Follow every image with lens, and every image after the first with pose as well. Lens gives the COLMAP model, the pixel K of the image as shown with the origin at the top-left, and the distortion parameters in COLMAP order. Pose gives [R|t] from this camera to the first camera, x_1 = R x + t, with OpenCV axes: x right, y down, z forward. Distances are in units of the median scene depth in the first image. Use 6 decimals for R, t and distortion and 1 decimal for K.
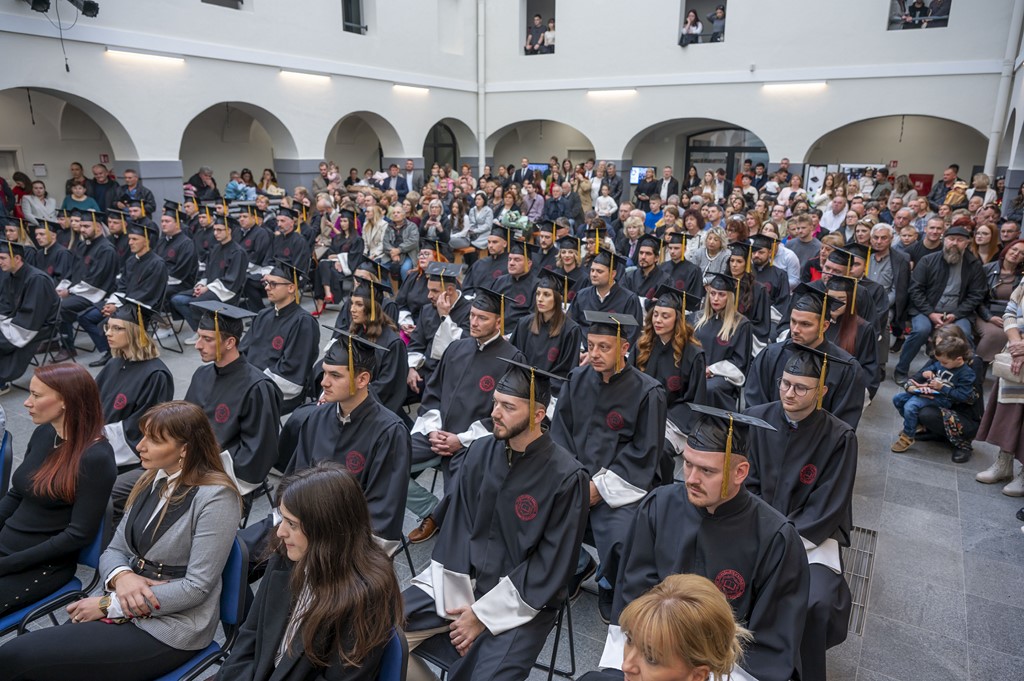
lens RADIAL K [[678.4, 0, 519.8], [0, 678.4, 346.0], [0, 0, 1]] dist [0.000866, -0.002021]
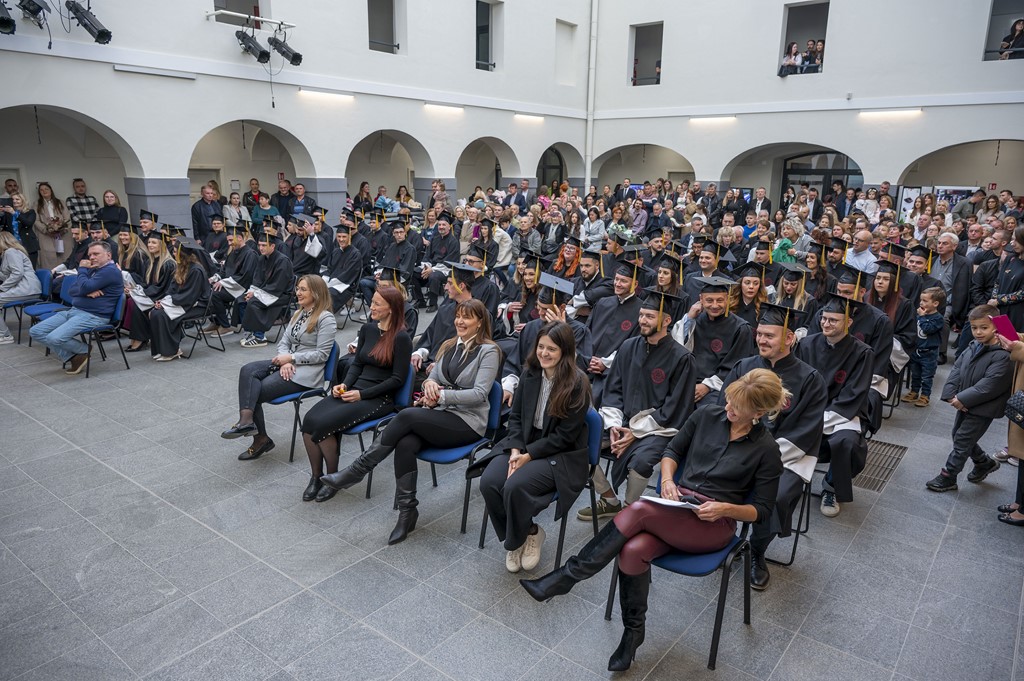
lens RADIAL K [[678.4, 0, 514.0], [0, 678.4, 349.7], [0, 0, 1]] dist [0.000866, -0.002021]
pose [[0.990109, 0.040260, -0.134400, -0.020356], [-0.043661, 0.998794, -0.022449, 0.036307], [0.133334, 0.028095, 0.990673, -0.118655]]
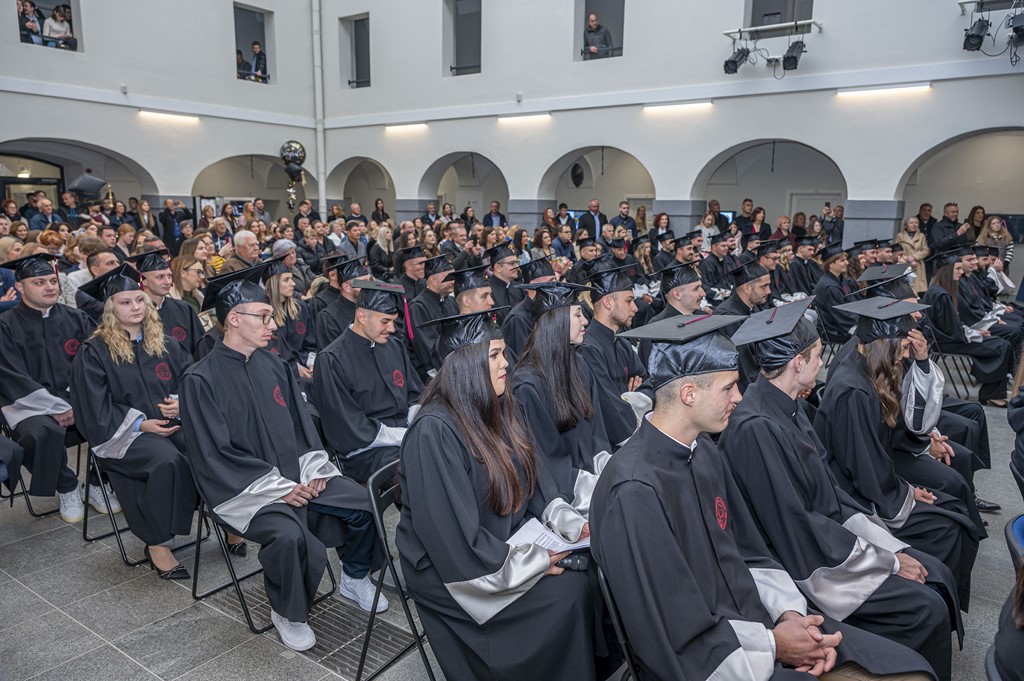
lens RADIAL K [[738.5, 0, 509.4], [0, 738.5, 347.5], [0, 0, 1]] dist [0.012019, -0.004459]
pose [[0.099979, -0.188504, 0.976970, -0.626450], [0.265016, 0.951465, 0.156463, -0.106272], [-0.959047, 0.243270, 0.145083, 0.457595]]
